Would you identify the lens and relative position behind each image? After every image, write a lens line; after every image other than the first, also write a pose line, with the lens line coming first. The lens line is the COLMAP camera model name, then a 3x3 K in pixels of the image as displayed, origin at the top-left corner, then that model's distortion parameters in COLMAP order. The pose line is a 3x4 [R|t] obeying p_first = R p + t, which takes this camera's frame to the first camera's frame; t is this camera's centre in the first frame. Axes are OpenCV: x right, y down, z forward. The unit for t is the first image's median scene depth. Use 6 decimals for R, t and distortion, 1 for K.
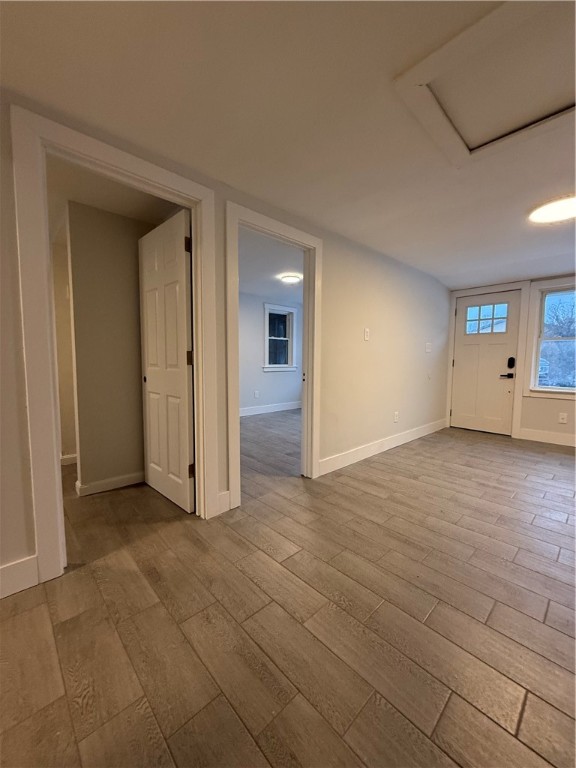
lens RADIAL K [[305.6, 0, 286.2], [0, 305.6, 381.5], [0, 0, 1]] dist [0.000534, 0.000371]
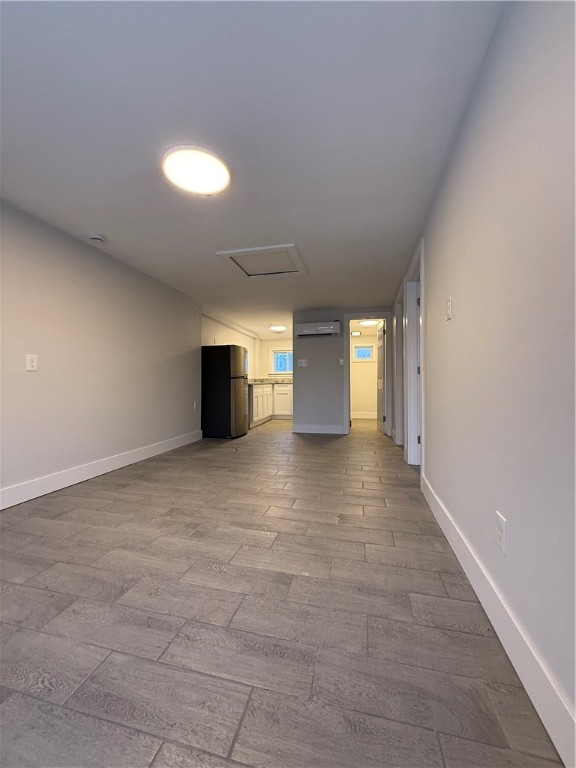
lens RADIAL K [[305.6, 0, 287.0], [0, 305.6, 385.4], [0, 0, 1]] dist [0.000534, 0.000371]
pose [[-0.839081, 0.000171, -0.544007, 0.893539], [-0.044185, 0.996675, 0.068465, -0.045852], [0.542209, 0.081485, -0.836283, 1.450445]]
